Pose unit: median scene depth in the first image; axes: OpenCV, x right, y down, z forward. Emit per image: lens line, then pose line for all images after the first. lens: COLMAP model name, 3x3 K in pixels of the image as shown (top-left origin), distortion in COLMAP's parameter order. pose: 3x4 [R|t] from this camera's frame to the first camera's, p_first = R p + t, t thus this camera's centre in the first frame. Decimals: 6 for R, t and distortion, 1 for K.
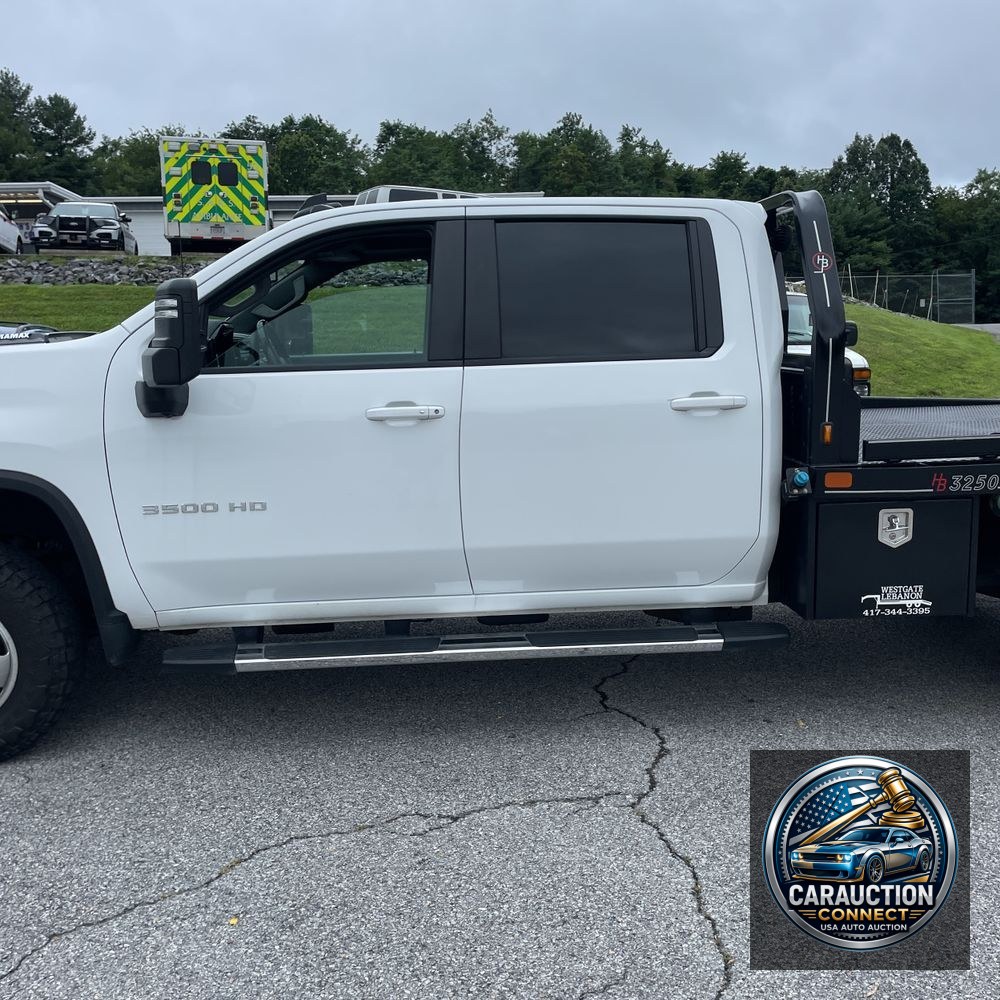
lens RADIAL K [[1003.0, 0, 524.6], [0, 1003.0, 495.3], [0, 0, 1]] dist [0.094203, -0.134990]
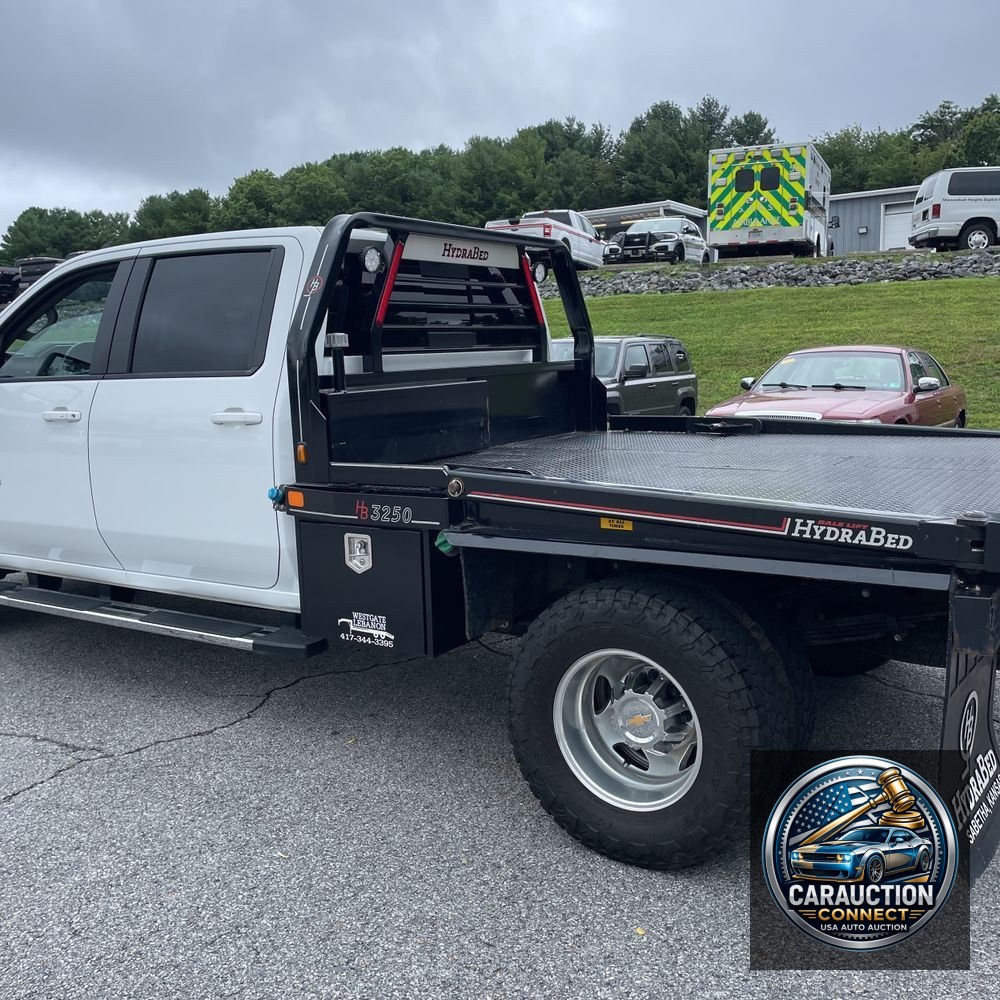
lens RADIAL K [[1000.8, 0, 501.0], [0, 1000.8, 479.4], [0, 0, 1]] dist [0.101320, -0.142467]
pose [[0.794241, 0.073099, -0.603190, 0.130670], [-0.081087, 0.996609, 0.014007, -0.007860], [0.602168, 0.037786, 0.797474, 0.038372]]
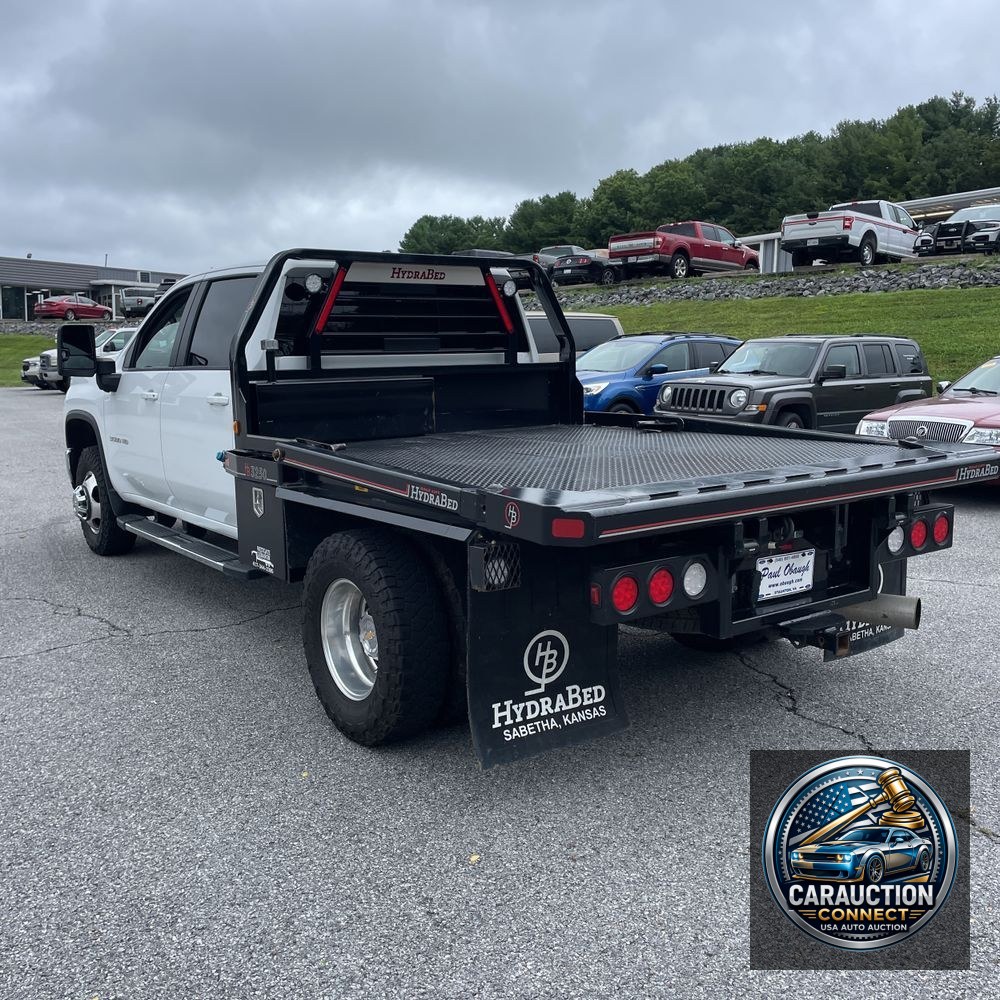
lens RADIAL K [[990.8, 0, 482.8], [0, 990.8, 481.5], [0, 0, 1]] dist [0.101827, -0.136072]
pose [[0.521765, 0.119328, -0.844702, 0.212729], [-0.128181, 0.989894, 0.060663, -0.014879], [0.843404, 0.076623, 0.531787, 0.074270]]
